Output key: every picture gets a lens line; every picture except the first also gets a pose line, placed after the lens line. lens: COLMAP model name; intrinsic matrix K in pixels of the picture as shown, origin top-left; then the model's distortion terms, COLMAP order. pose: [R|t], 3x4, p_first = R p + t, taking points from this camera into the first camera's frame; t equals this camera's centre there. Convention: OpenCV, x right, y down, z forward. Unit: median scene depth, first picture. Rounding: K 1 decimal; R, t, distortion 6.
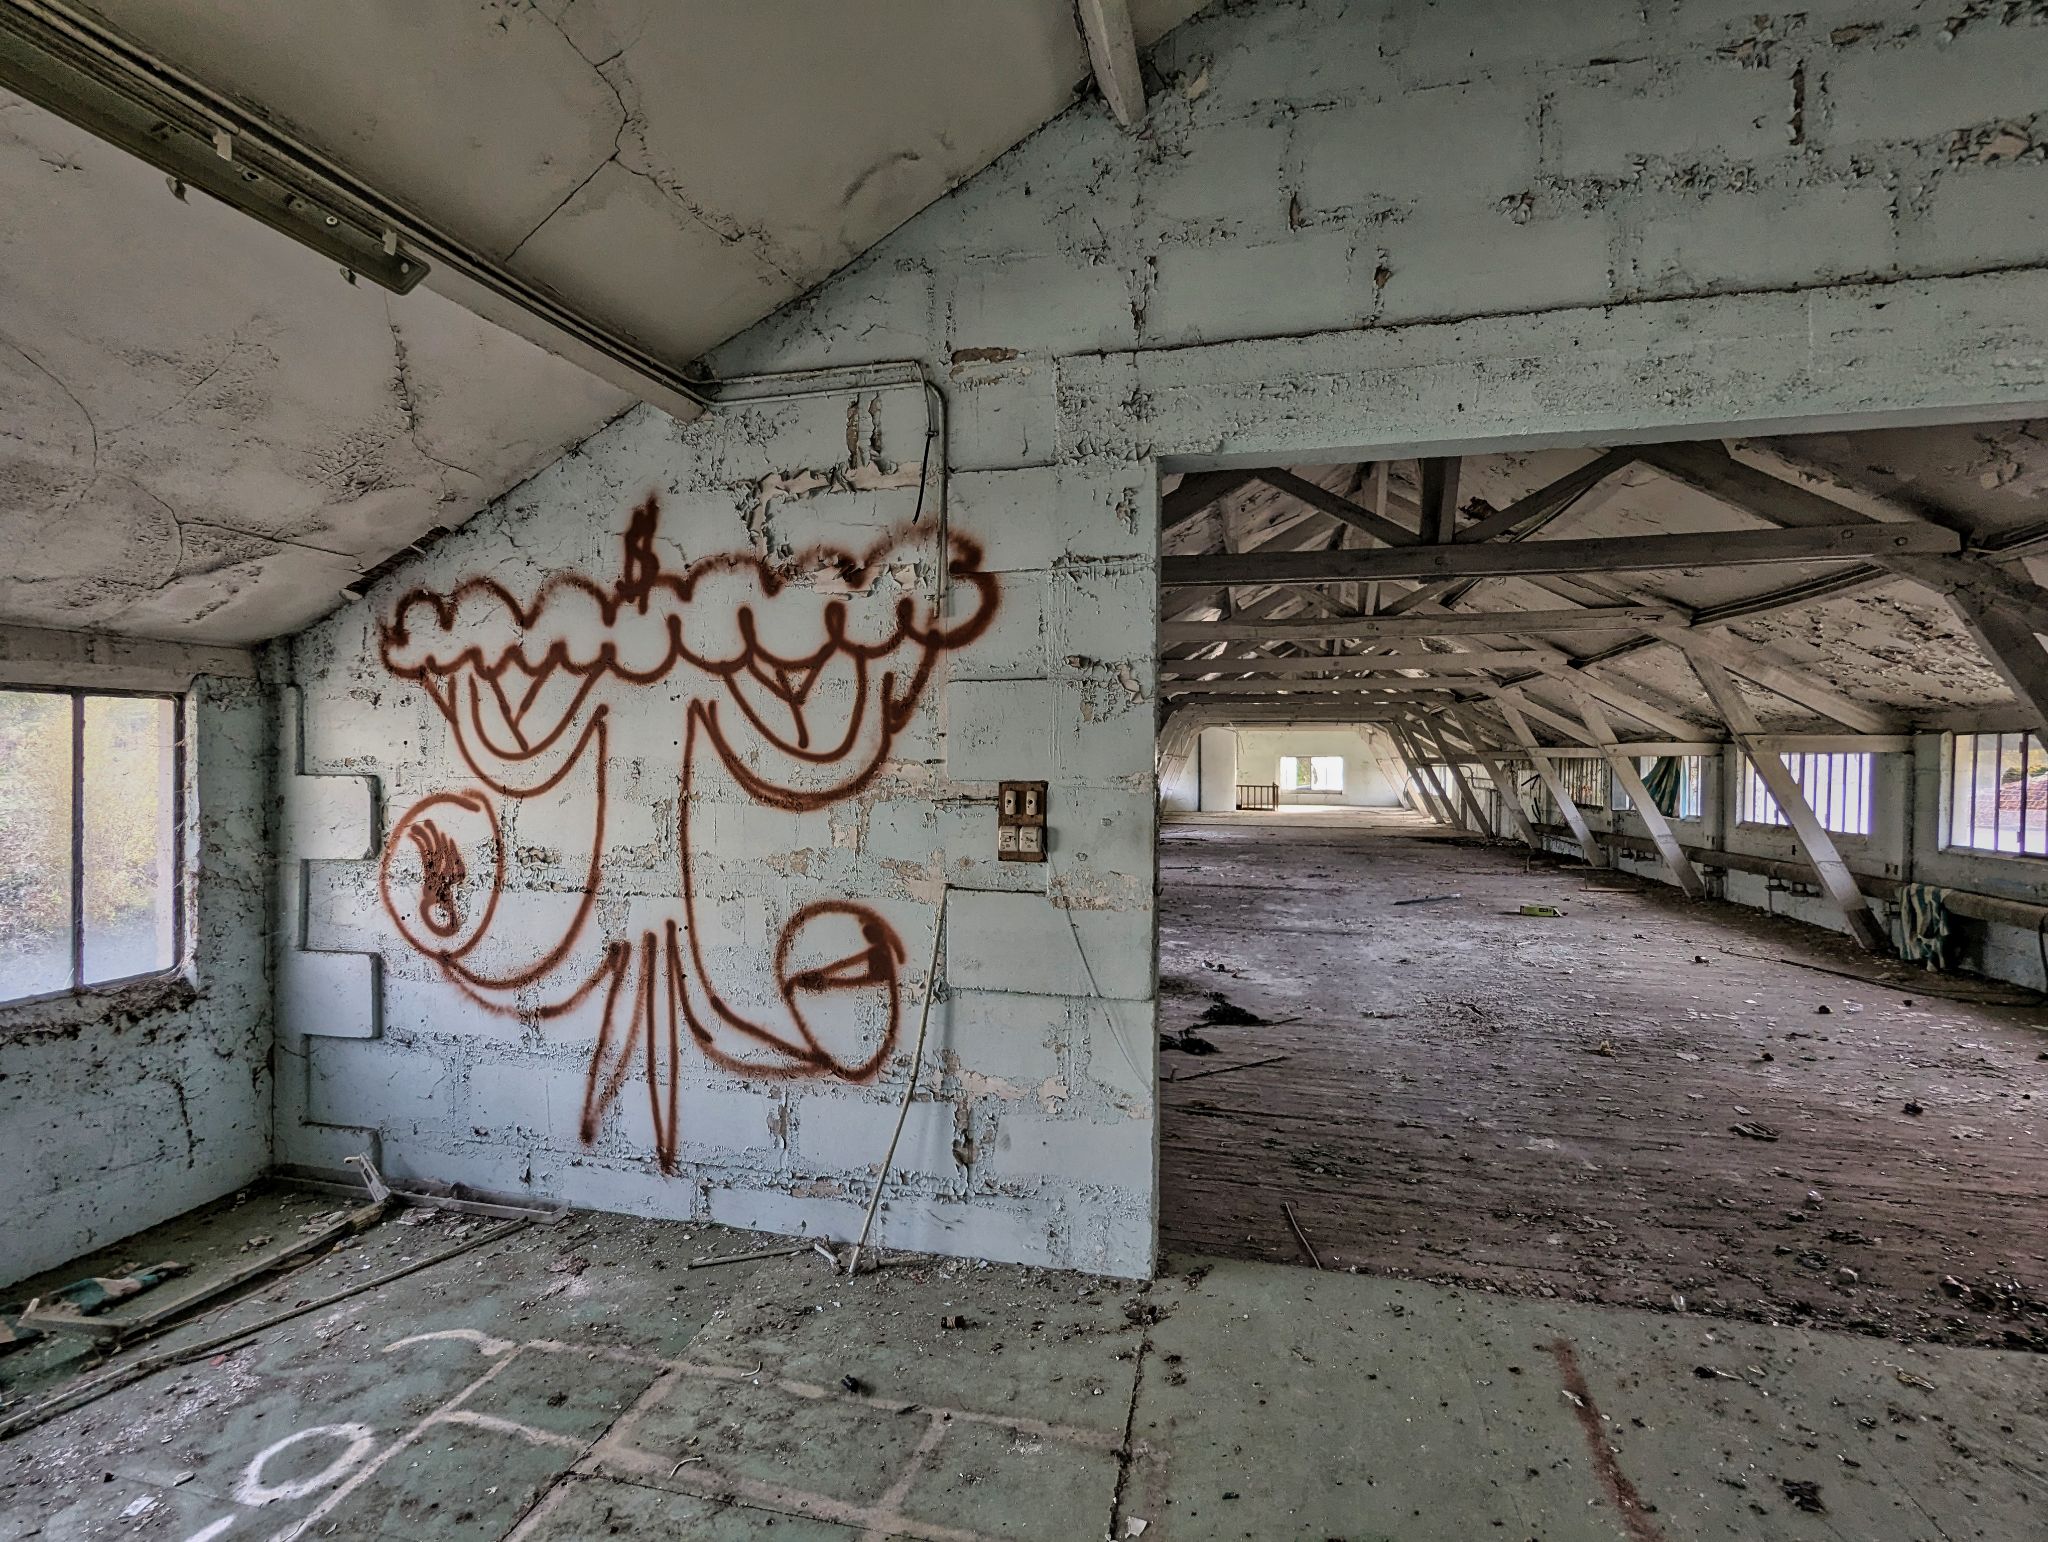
lens RADIAL K [[972.6, 0, 1017.3], [0, 972.6, 781.4], [0, 0, 1]] dist [0.002705, -0.002679]
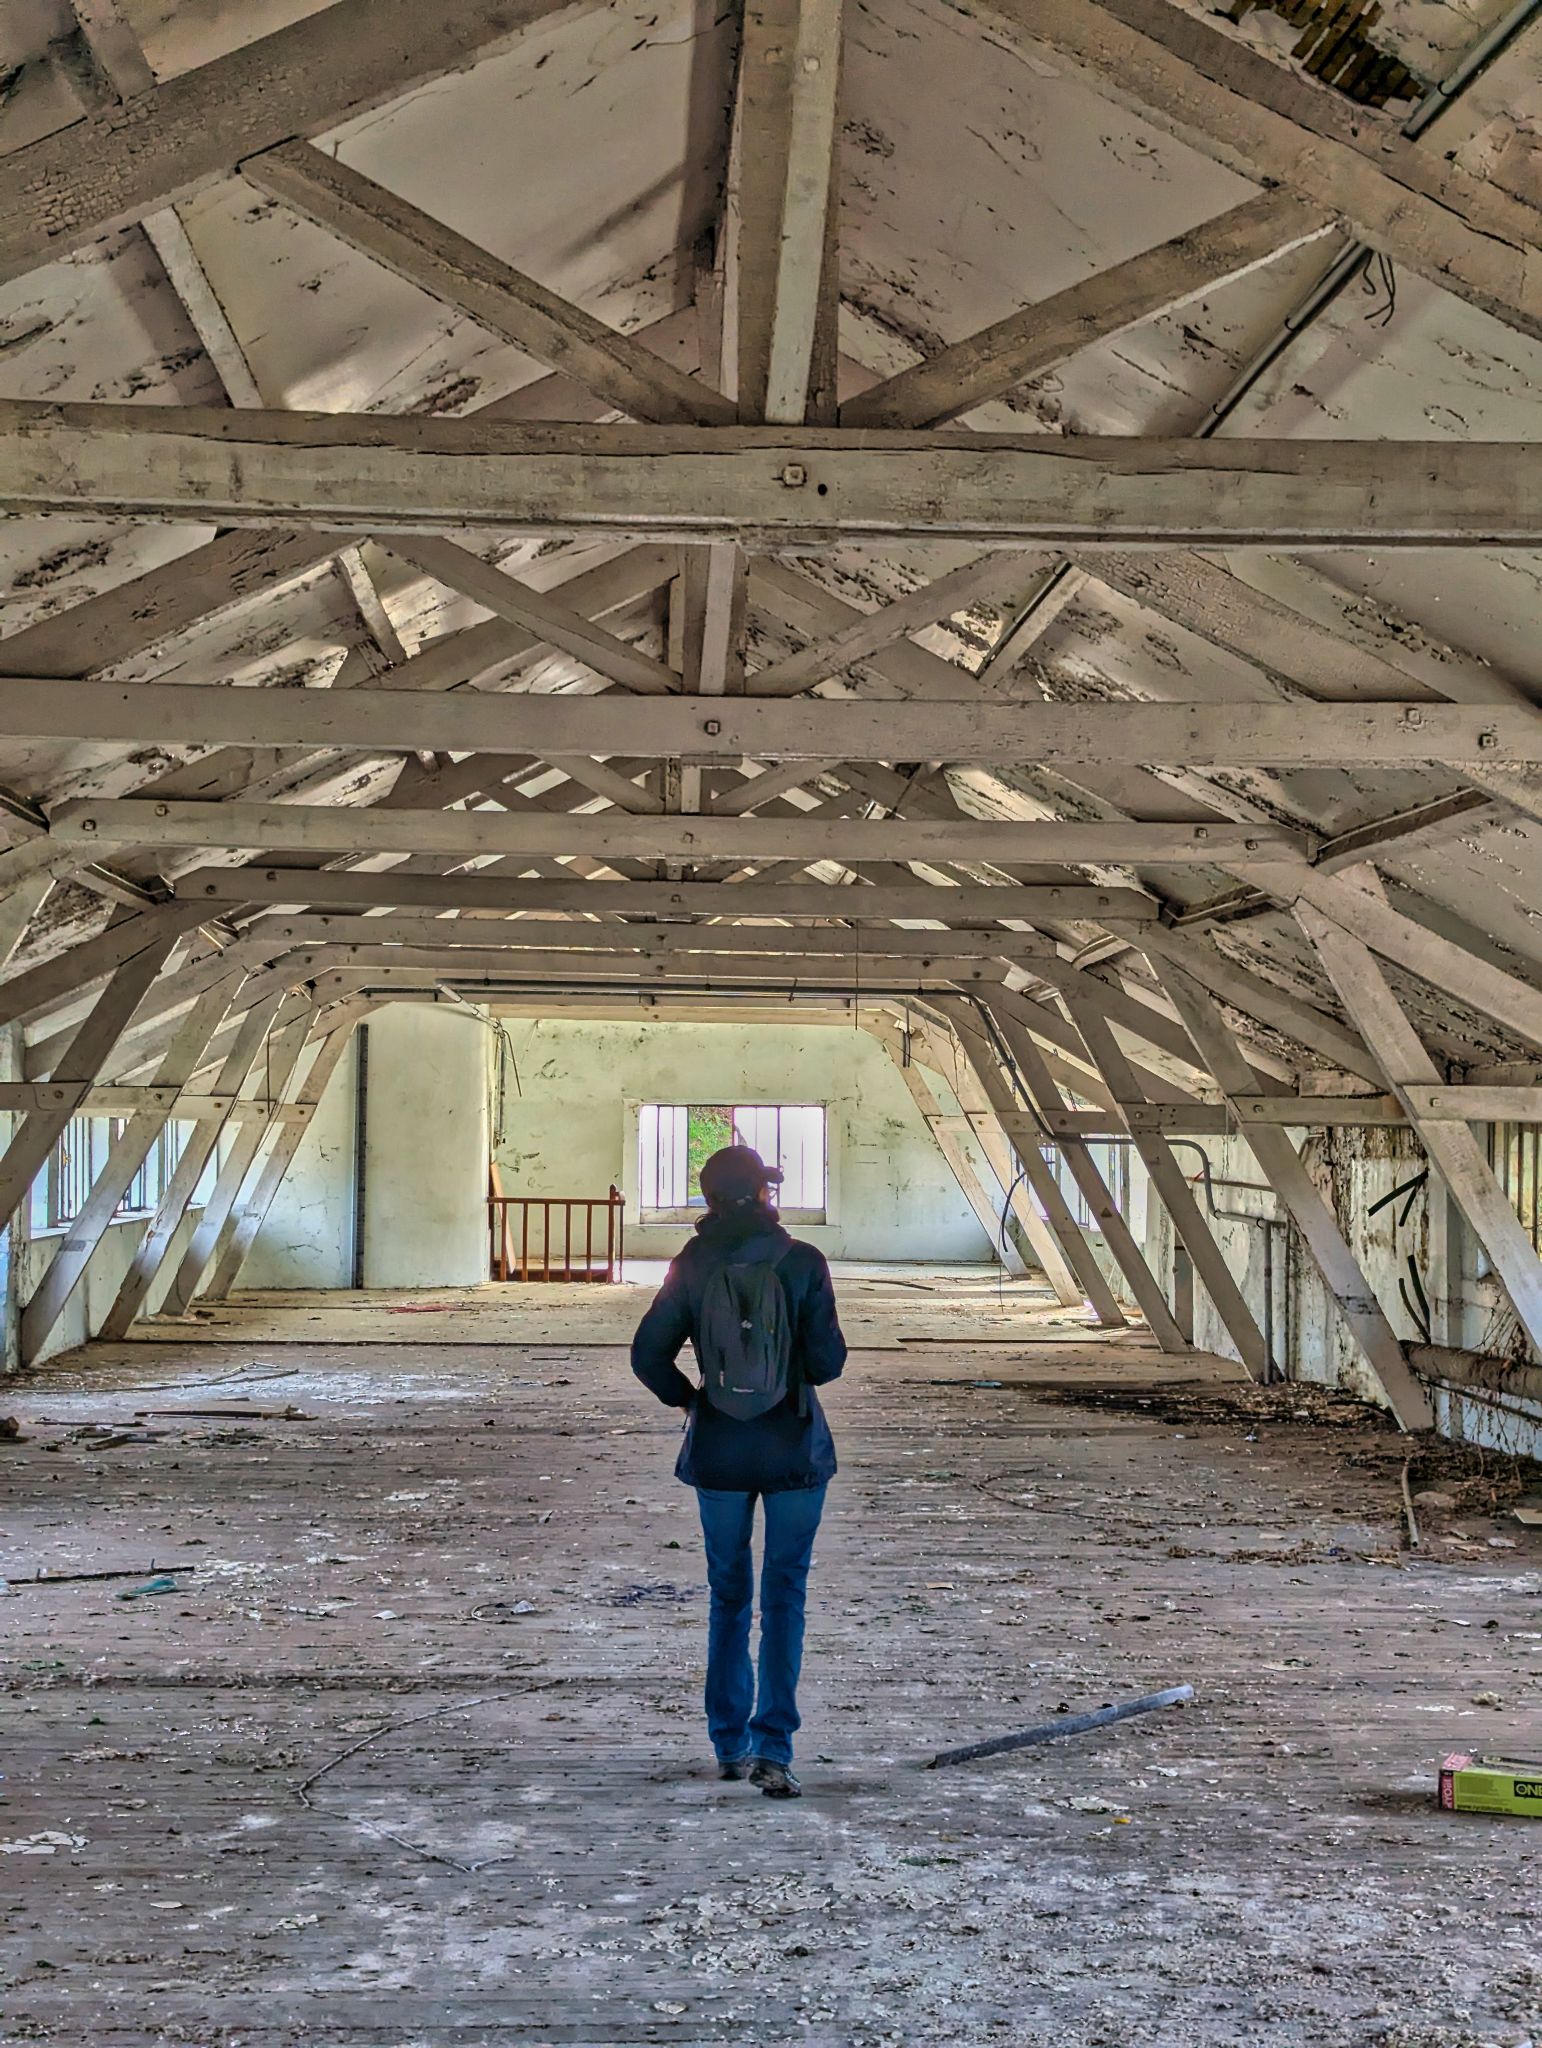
lens RADIAL K [[2889.5, 0, 760.8], [0, 2889.5, 1019.8], [0, 0, 1]] dist [0.104672, 0.000000]
pose [[0.958342, 0.017685, 0.285076, 0.198639], [-0.002682, 0.998594, -0.052934, -0.015173], [-0.285611, 0.049964, 0.957042, 0.456419]]
